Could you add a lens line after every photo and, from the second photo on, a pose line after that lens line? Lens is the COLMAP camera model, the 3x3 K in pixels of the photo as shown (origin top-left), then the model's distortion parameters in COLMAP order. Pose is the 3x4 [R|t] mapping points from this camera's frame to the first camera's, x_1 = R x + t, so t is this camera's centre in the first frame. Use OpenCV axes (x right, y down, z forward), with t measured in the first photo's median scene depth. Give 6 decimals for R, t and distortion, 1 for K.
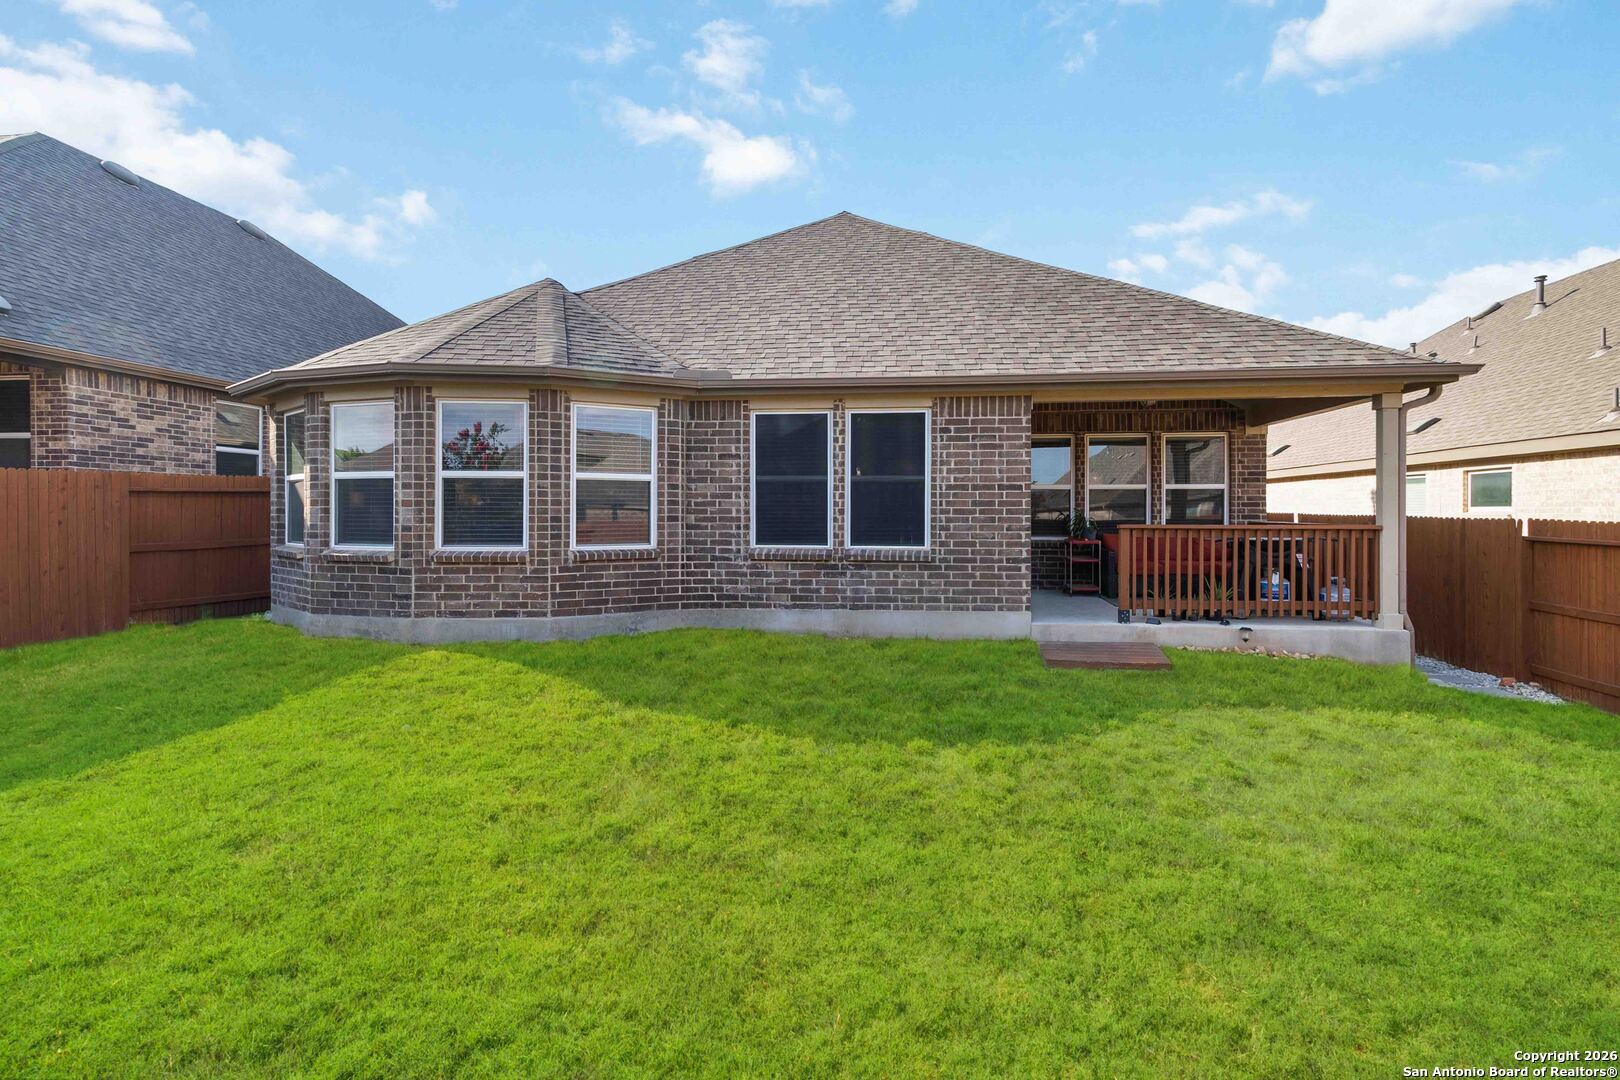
lens RADIAL K [[758.5, 0, 817.1], [0, 758.5, 514.7], [0, 0, 1]] dist [0.000593, 0.000663]
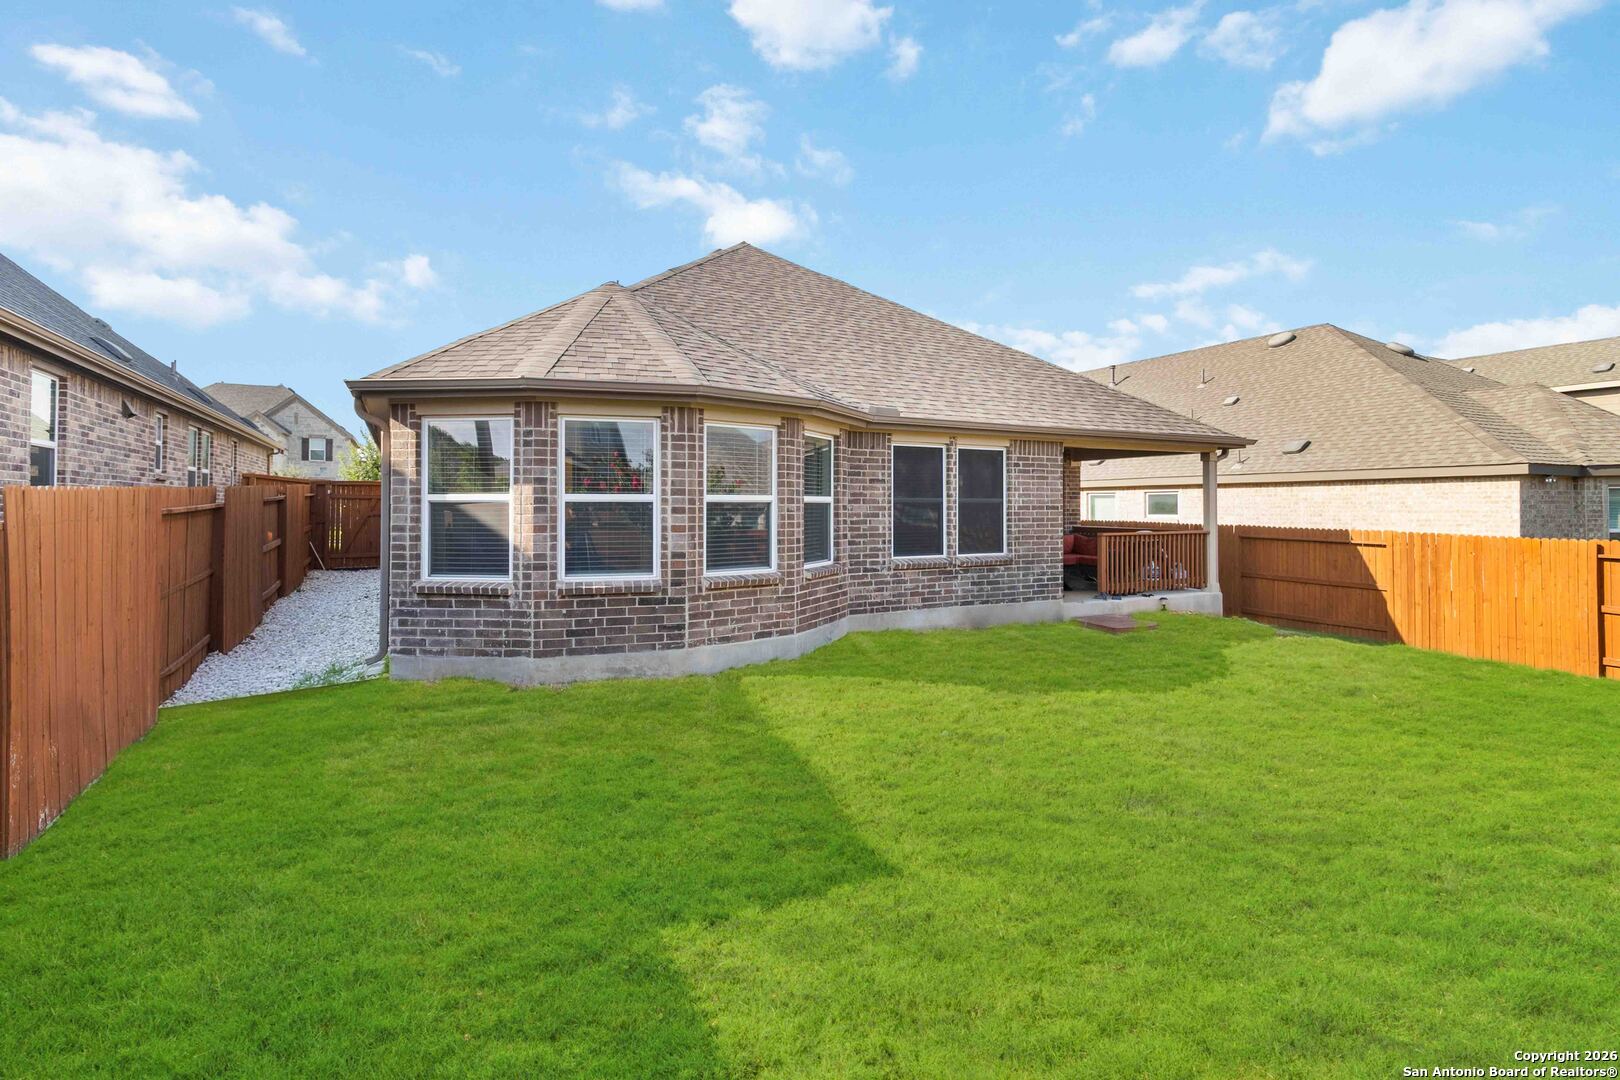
lens RADIAL K [[754.4, 0, 810.9], [0, 754.4, 491.5], [0, 0, 1]] dist [0.000328, 0.000160]
pose [[0.826721, 0.008478, 0.562548, -0.865815], [0.004263, 0.999763, -0.021331, -0.037705], [-0.562595, 0.020033, 0.826490, 0.110940]]
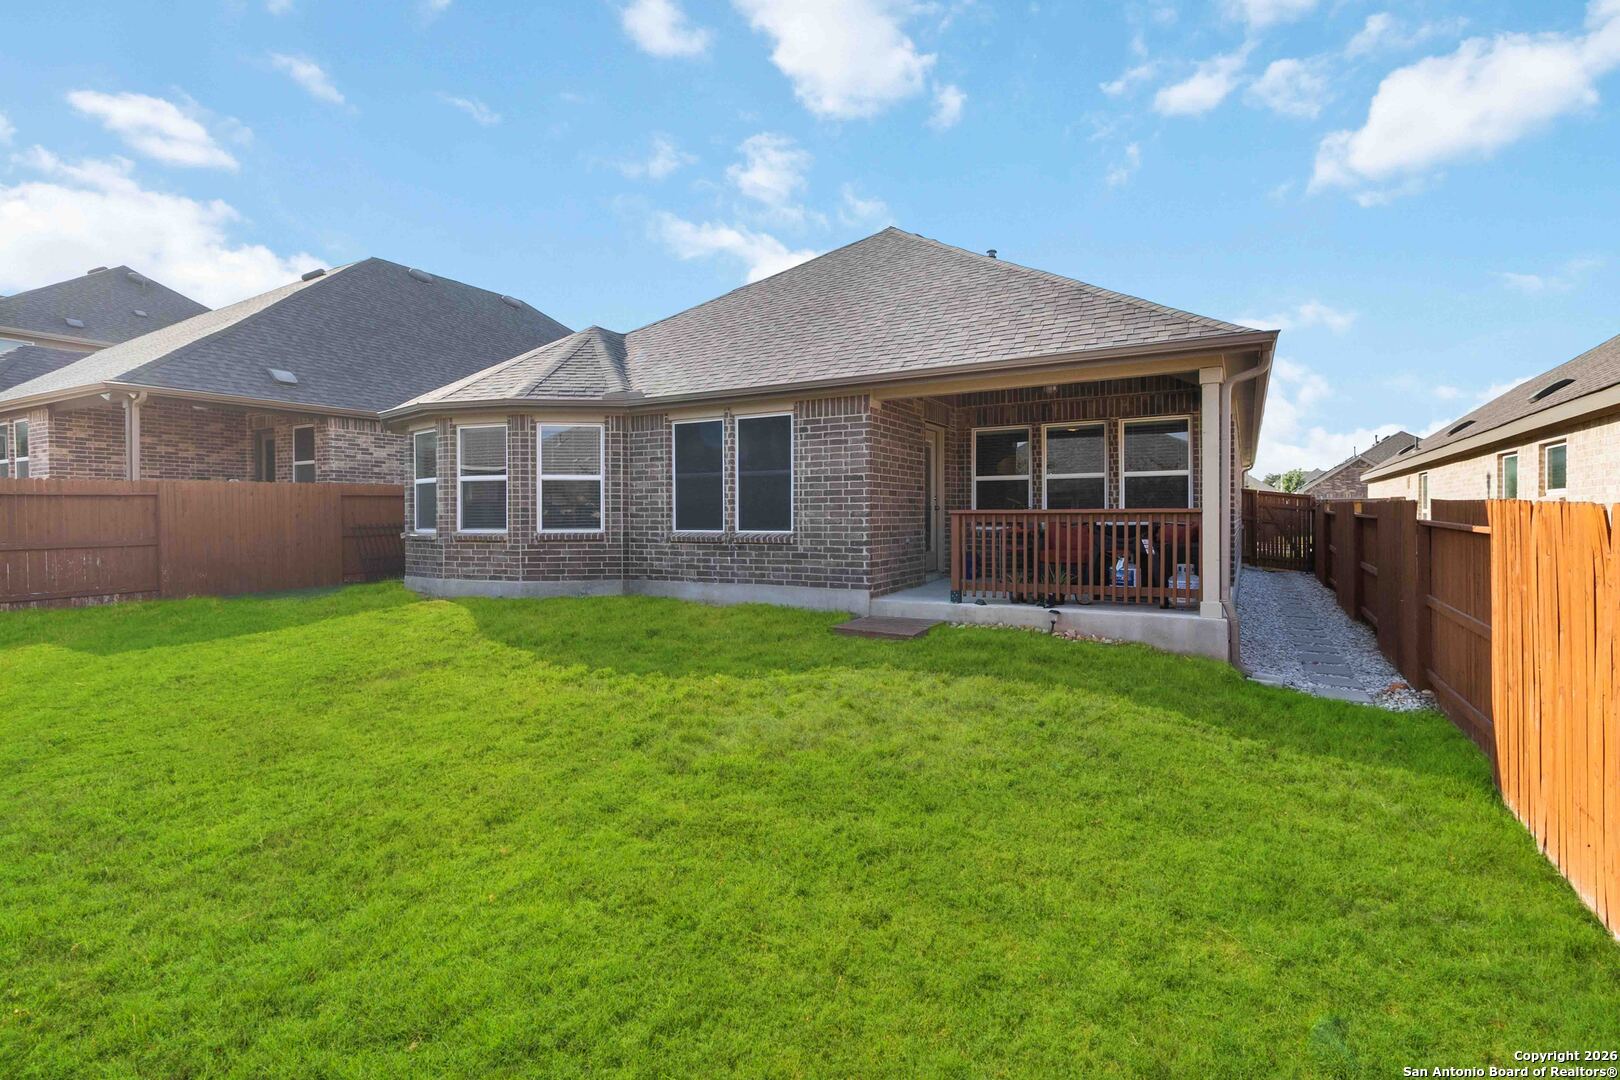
lens RADIAL K [[758.5, 0, 817.1], [0, 758.5, 514.7], [0, 0, 1]] dist [0.000593, 0.000663]
pose [[0.921969, -0.007208, -0.387197, 0.627361], [0.004456, 0.999958, -0.008005, 0.026619], [0.387239, 0.005655, 0.921962, -0.051368]]
